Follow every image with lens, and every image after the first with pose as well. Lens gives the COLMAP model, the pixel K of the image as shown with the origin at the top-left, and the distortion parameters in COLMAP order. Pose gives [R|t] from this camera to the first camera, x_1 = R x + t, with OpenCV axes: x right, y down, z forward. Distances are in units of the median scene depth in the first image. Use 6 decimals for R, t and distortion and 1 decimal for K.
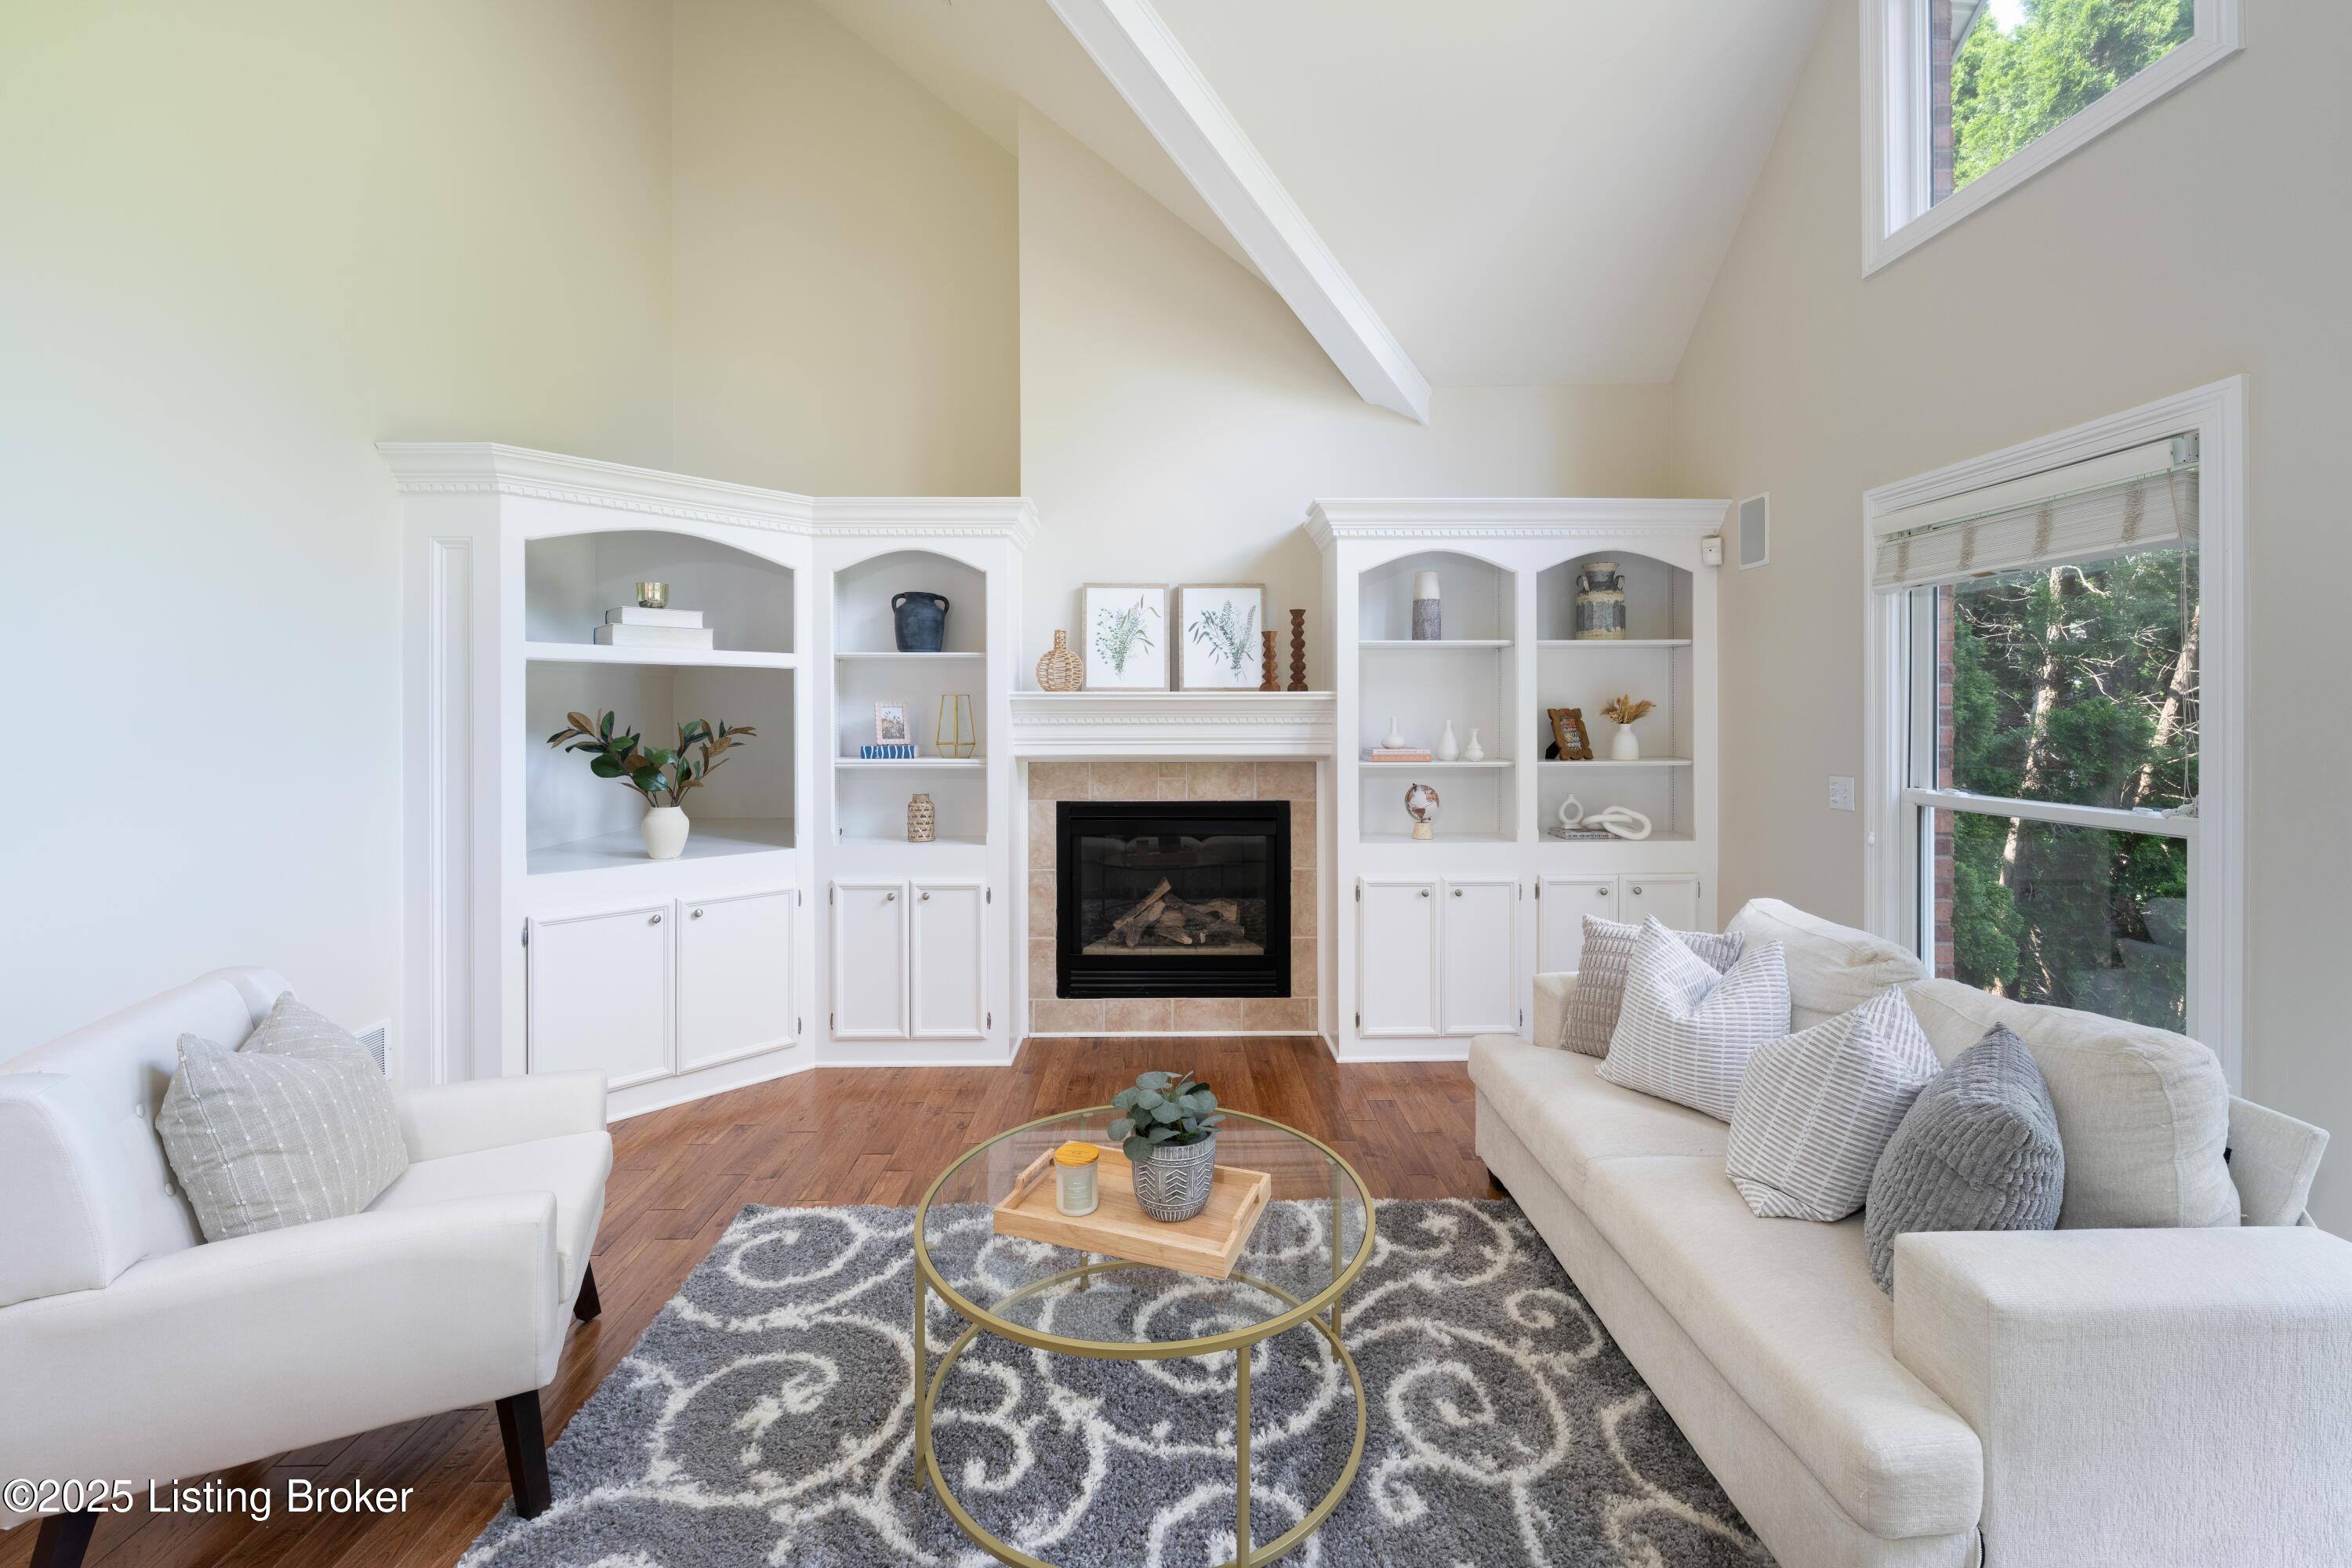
lens RADIAL K [[939.8, 0, 1187.1], [0, 939.8, 724.5], [0, 0, 1]] dist [-0.000924, -0.000243]
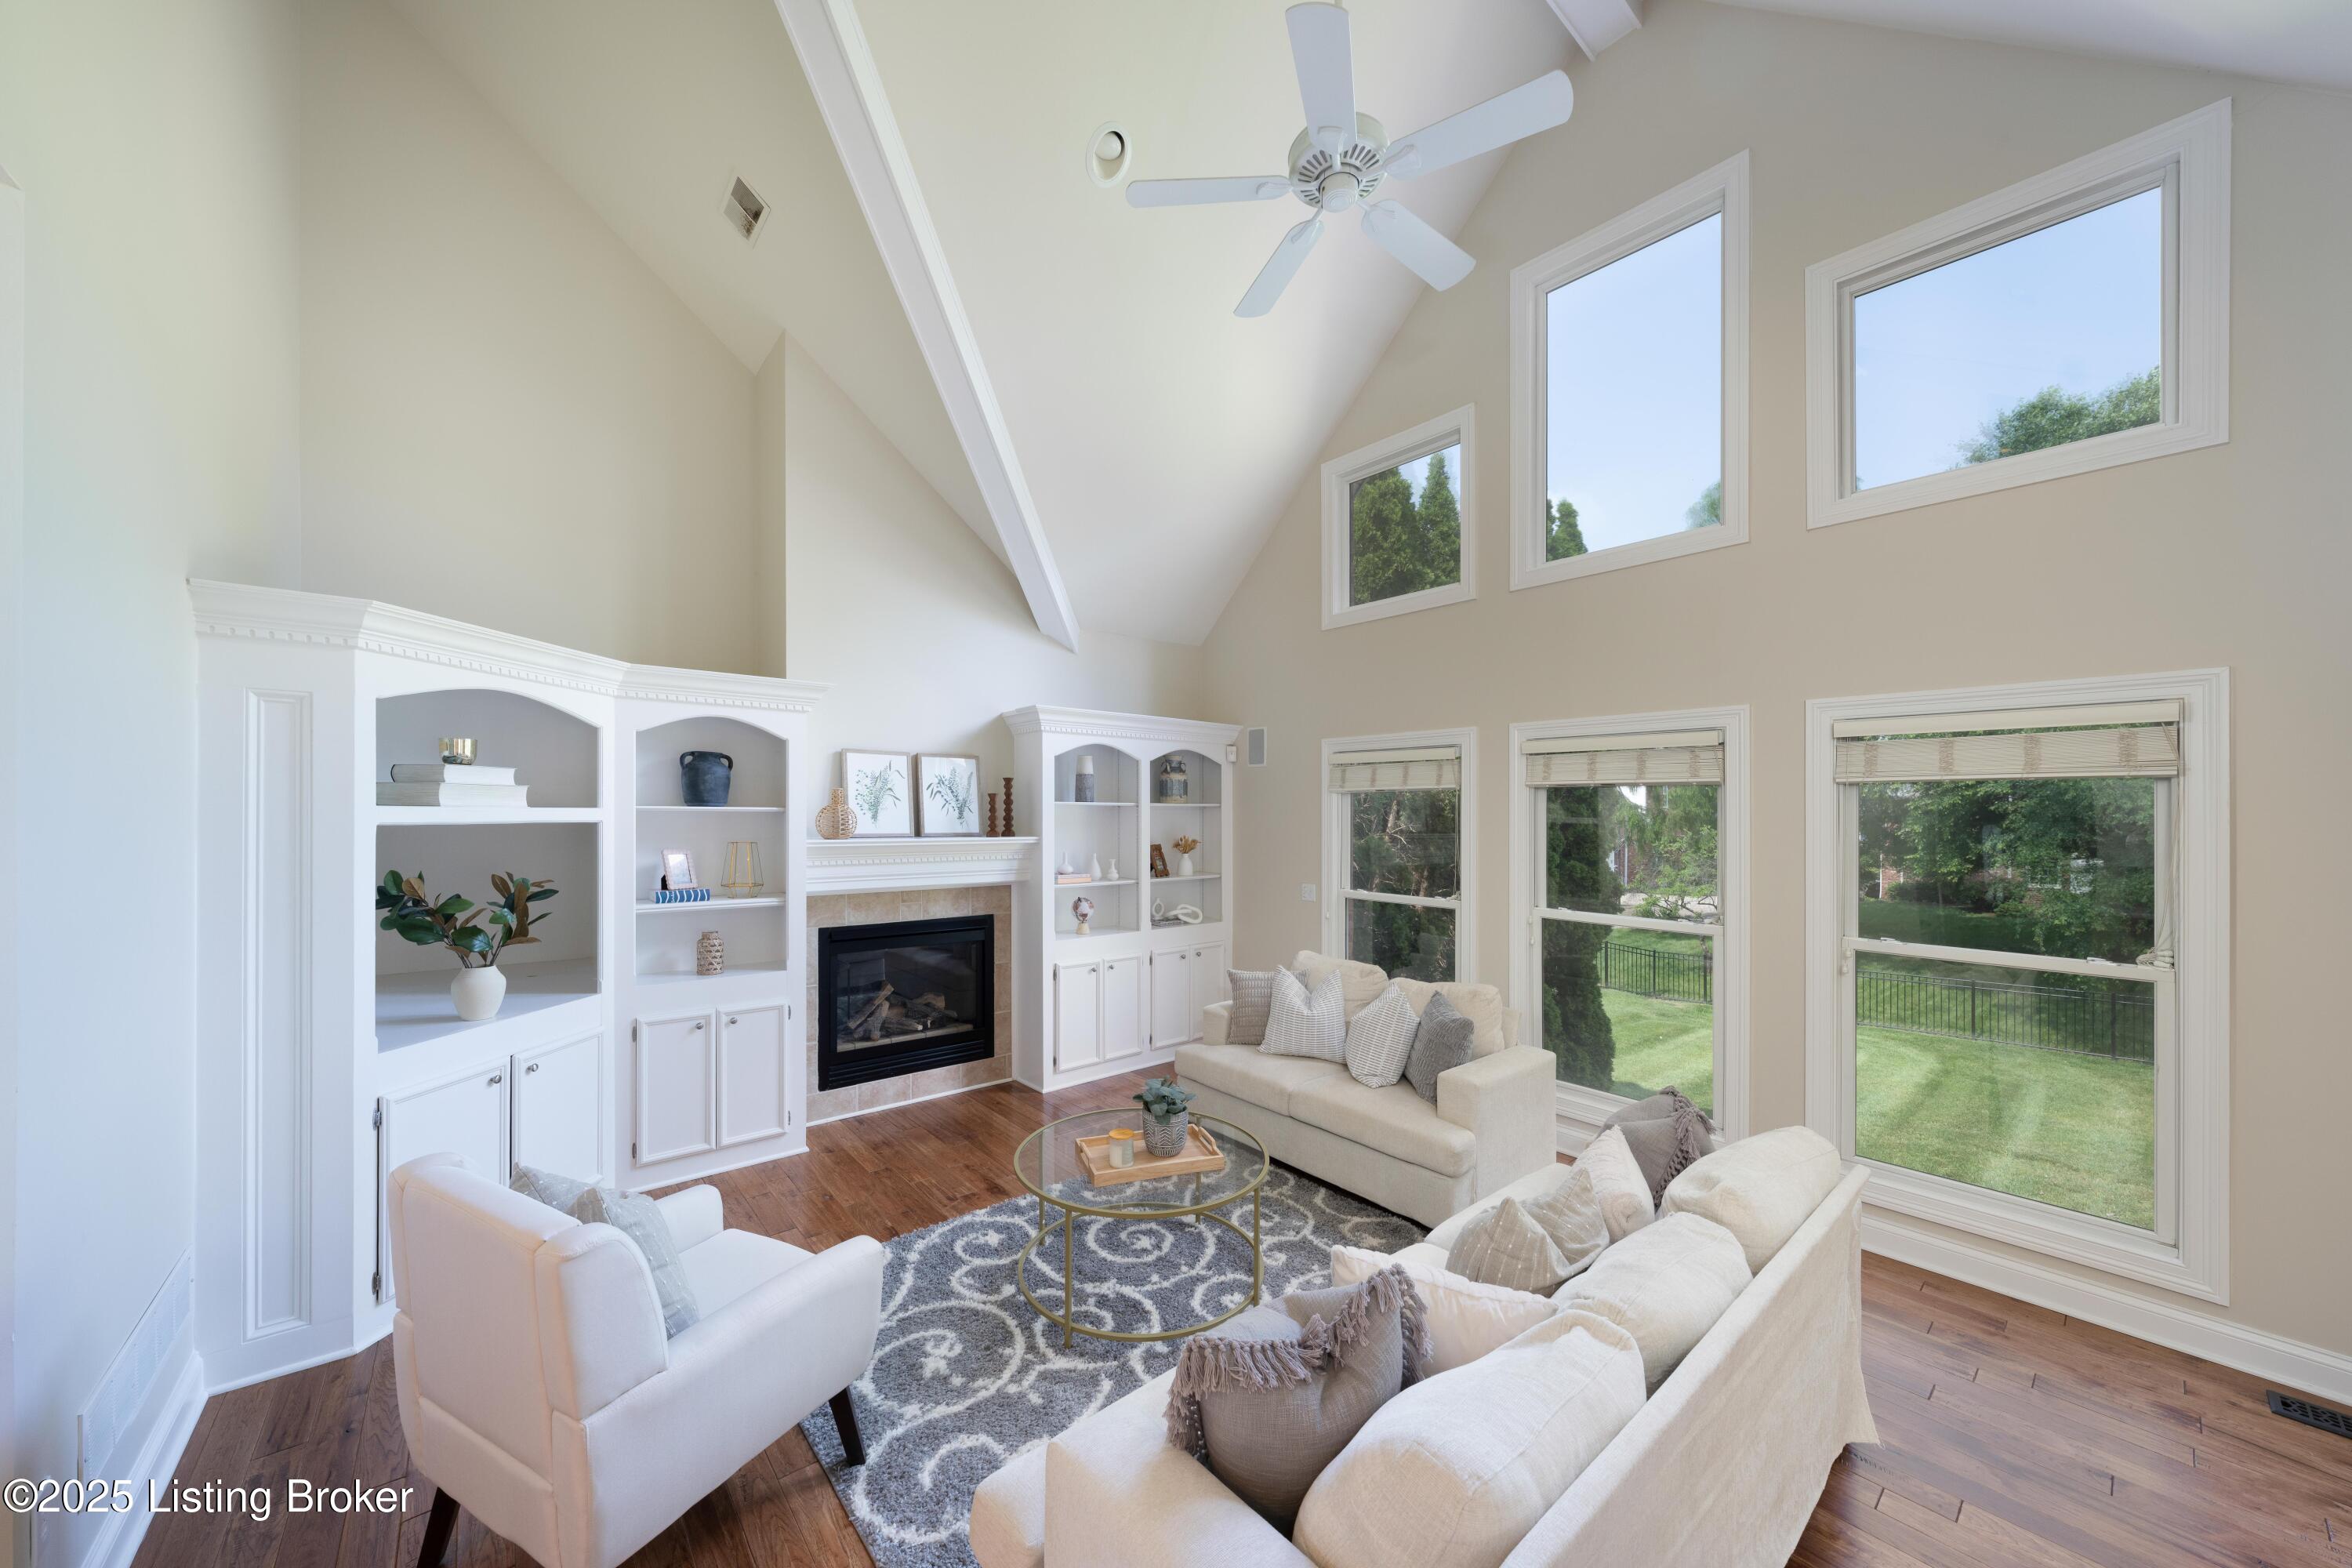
lens RADIAL K [[832.4, 0, 1181.8], [0, 832.4, 822.1], [0, 0, 1]] dist [0.001028, 0.000045]
pose [[0.772278, 0.001399, 0.635283, -0.495808], [-0.002182, 0.999998, 0.000450, -0.060263], [-0.635281, -0.001734, 0.772279, -0.128967]]
